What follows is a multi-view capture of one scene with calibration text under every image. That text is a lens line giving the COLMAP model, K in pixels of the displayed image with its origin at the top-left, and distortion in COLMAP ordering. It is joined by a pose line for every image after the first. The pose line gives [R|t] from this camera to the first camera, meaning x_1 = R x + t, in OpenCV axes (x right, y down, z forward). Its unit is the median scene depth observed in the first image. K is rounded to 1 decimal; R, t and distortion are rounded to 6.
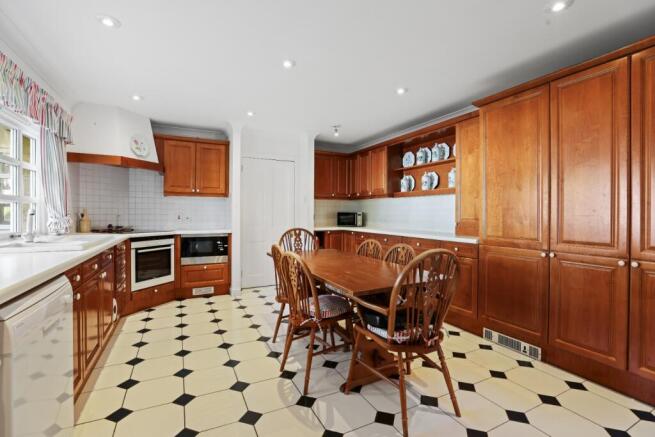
lens RADIAL K [[305.4, 0, 327.5], [0, 305.4, 218.5], [0, 0, 1]] dist [-0.043208, 0.000211]
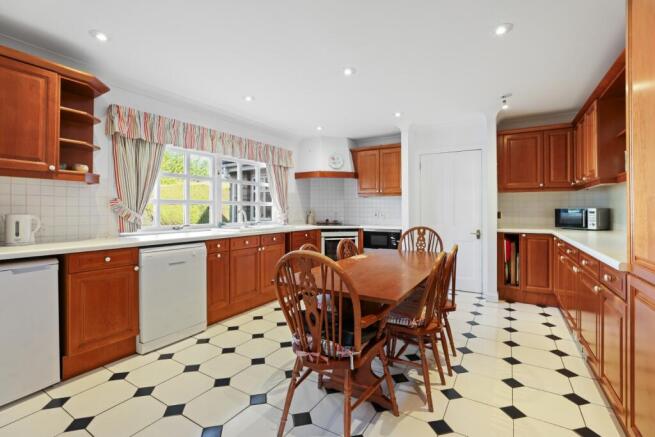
lens RADIAL K [[306.7, 0, 328.4], [0, 306.7, 212.6], [0, 0, 1]] dist [0.000887, 0.000326]
pose [[0.515120, 0.000798, -0.857117, 0.489279], [-0.008480, 0.999955, -0.004166, -0.004642], [0.857076, 0.009415, 0.515104, 0.243070]]
